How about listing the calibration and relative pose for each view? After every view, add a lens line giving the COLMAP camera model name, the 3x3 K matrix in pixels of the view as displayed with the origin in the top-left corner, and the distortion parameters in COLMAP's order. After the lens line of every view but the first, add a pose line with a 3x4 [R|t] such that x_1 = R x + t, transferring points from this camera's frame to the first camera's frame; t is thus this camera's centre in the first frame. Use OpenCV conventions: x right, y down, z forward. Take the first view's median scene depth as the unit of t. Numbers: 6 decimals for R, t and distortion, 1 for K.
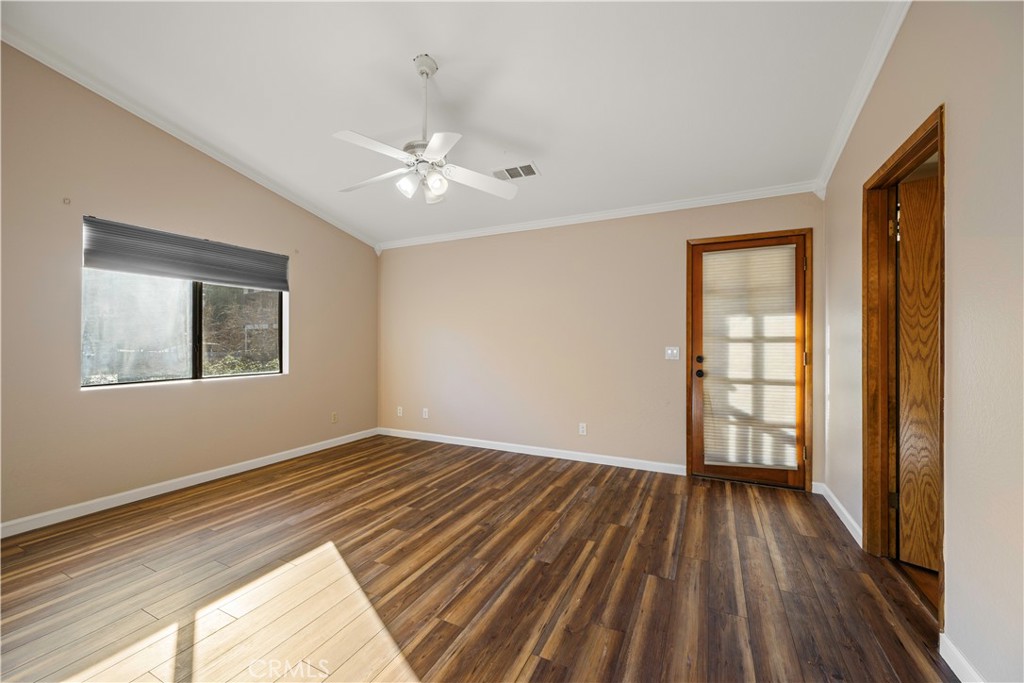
lens RADIAL K [[397.7, 0, 509.1], [0, 397.7, 341.6], [0, 0, 1]] dist [-0.000364, 0.000155]
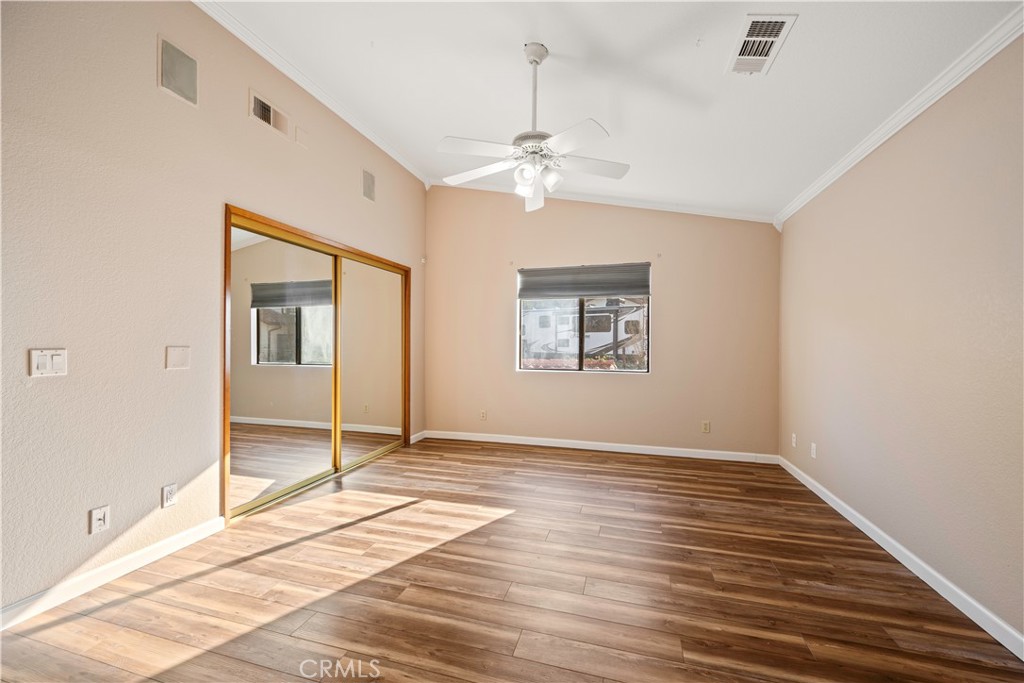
lens RADIAL K [[397.7, 0, 517.0], [0, 397.7, 346.4], [0, 0, 1]] dist [-0.000364, 0.000155]
pose [[0.189432, 0.010101, -0.981842, 0.597613], [-0.003102, 0.999948, 0.009689, -0.000720], [0.981889, 0.001210, 0.189453, 0.652694]]
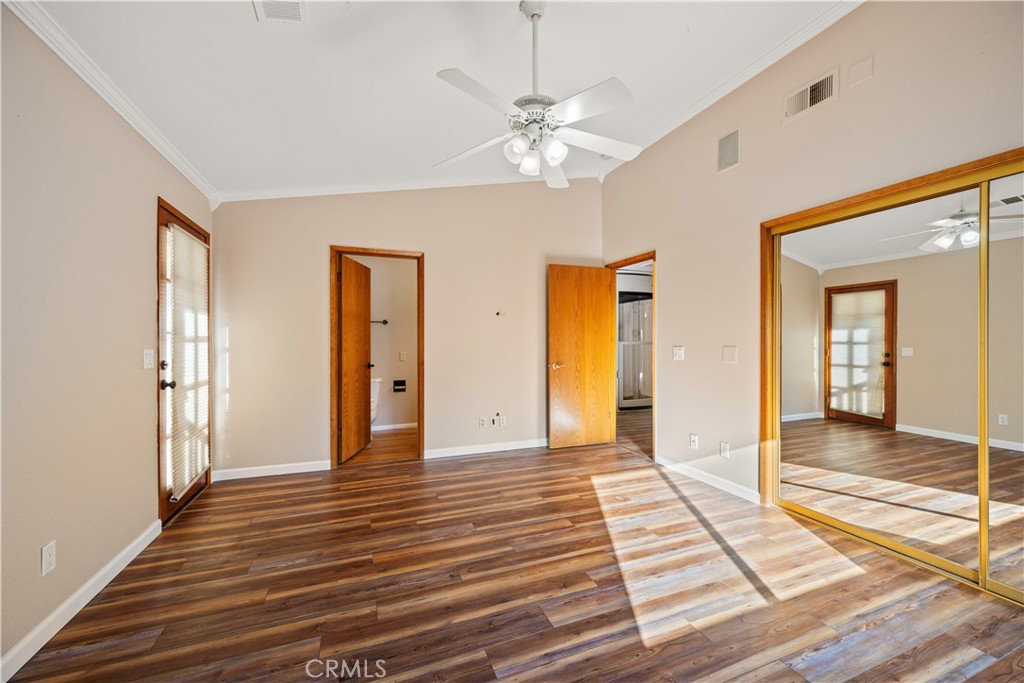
lens RADIAL K [[397.7, 0, 509.9], [0, 397.7, 340.9], [0, 0, 1]] dist [-0.000364, 0.000155]
pose [[-0.740106, 0.004140, 0.672478, -0.609555], [0.000278, 0.999983, -0.005851, 0.000847], [-0.672491, -0.004144, -0.740094, 1.373941]]
